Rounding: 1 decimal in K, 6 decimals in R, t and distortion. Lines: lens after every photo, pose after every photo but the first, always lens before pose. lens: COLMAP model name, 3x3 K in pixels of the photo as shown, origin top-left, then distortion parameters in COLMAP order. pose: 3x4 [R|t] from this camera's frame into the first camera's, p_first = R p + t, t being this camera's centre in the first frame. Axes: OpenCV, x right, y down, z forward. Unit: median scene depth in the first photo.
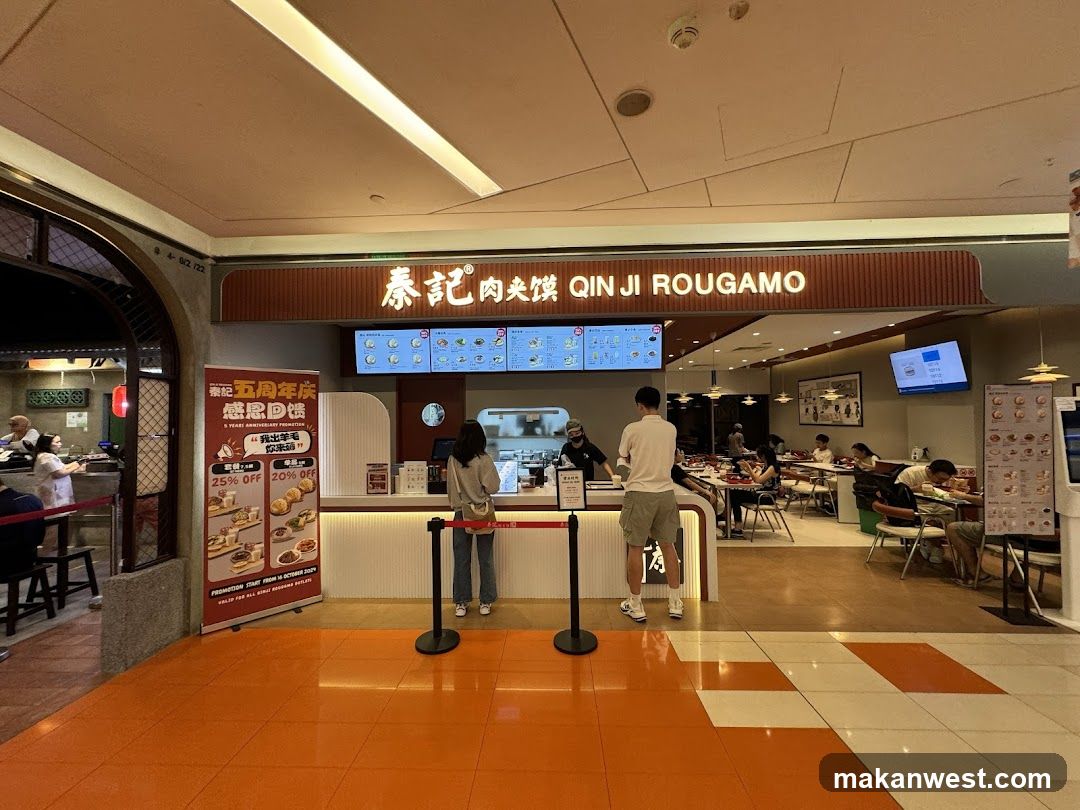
lens RADIAL K [[428.3, 0, 534.4], [0, 428.3, 407.2], [0, 0, 1]] dist [0.004140, 0.000370]
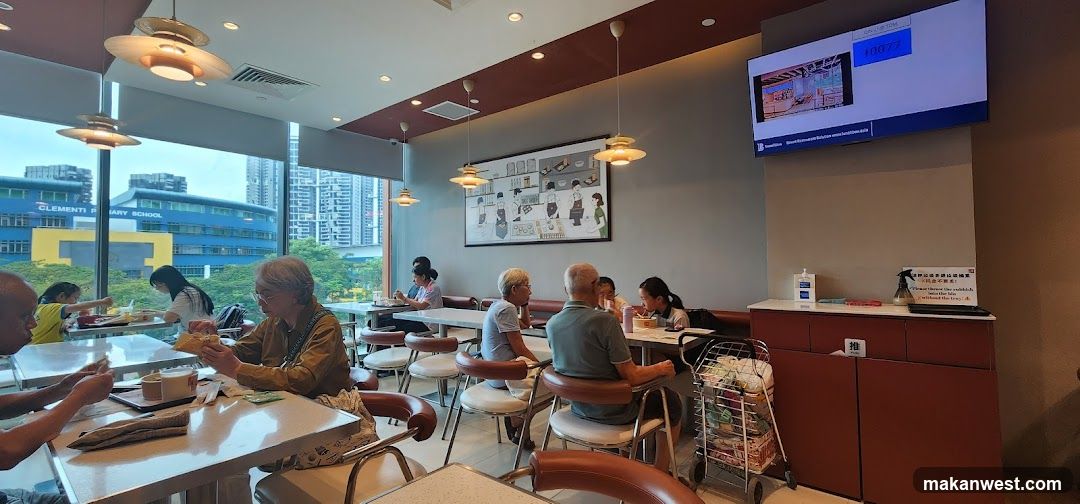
lens RADIAL K [[413.8, 0, 550.9], [0, 413.8, 245.7], [0, 0, 1]] dist [-0.012690, 0.000019]
pose [[0.555009, 0.030637, 0.831280, 0.681560], [-0.013697, 0.999523, -0.027693, 0.145366], [-0.831732, 0.003984, 0.555163, 1.715405]]
